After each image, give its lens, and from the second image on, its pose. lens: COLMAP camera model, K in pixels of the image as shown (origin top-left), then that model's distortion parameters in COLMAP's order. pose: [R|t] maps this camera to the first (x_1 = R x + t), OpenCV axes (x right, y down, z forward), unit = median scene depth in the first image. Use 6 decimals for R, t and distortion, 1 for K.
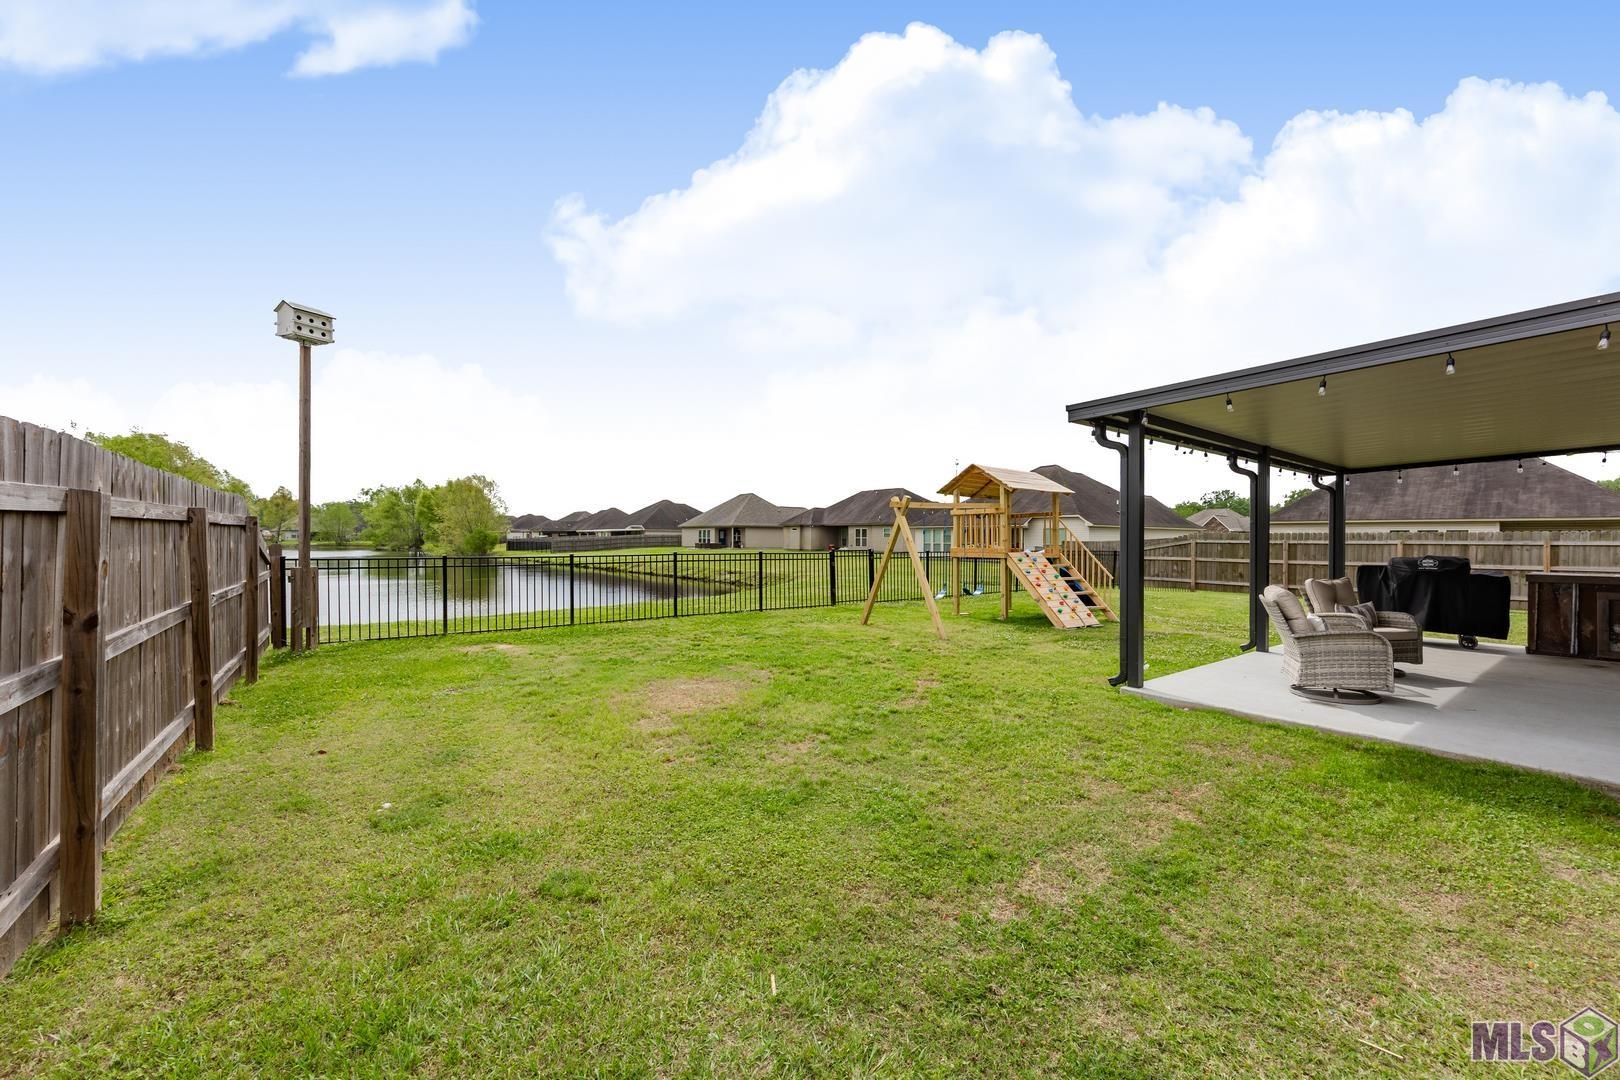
lens RADIAL K [[622.6, 0, 819.8], [0, 622.6, 537.4], [0, 0, 1]] dist [-0.012798, 0.000018]
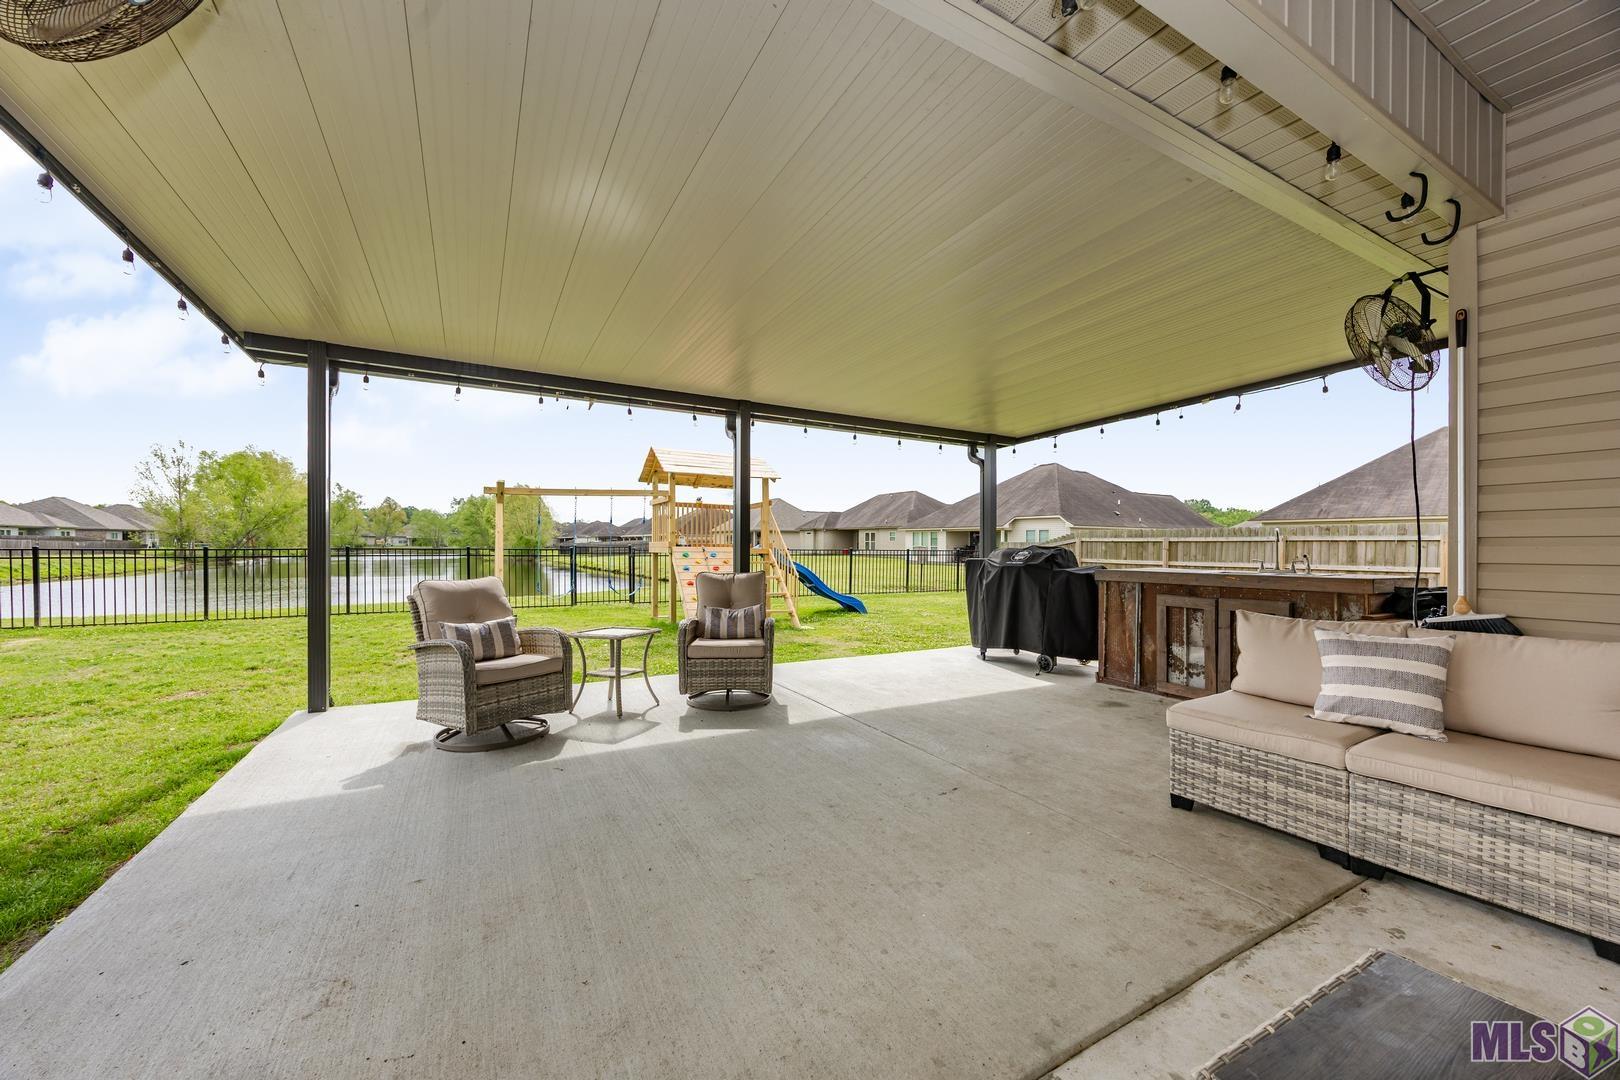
lens RADIAL K [[622.6, 0, 819.8], [0, 622.6, 537.4], [0, 0, 1]] dist [-0.012798, 0.000018]
pose [[0.991840, -0.000763, -0.127486, 0.269178], [-0.000533, 0.999949, -0.010132, 0.008903], [0.127487, 0.010118, 0.991789, 0.071456]]
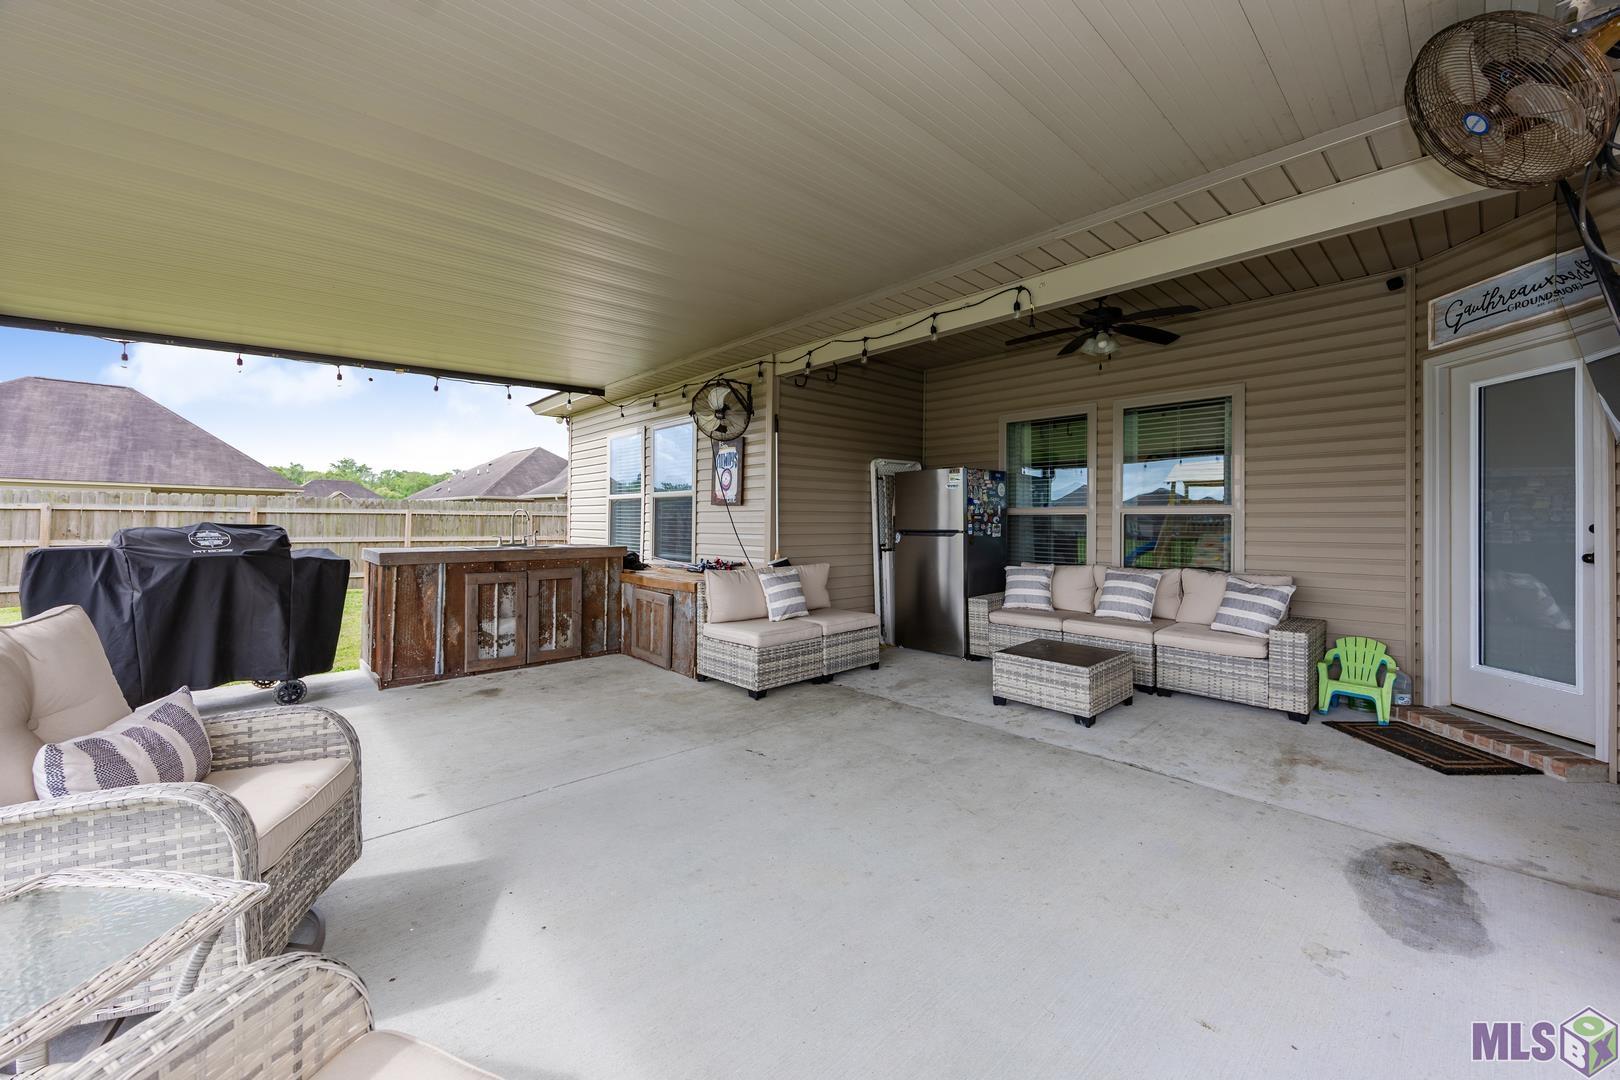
lens RADIAL K [[625.6, 0, 814.4], [0, 625.6, 514.9], [0, 0, 1]] dist [-0.016208, -0.000198]
pose [[-0.123710, 0.006633, 0.992296, 0.150735], [-0.013120, 0.999879, -0.008319, 0.006931], [-0.992232, -0.014048, -0.123608, 0.192430]]
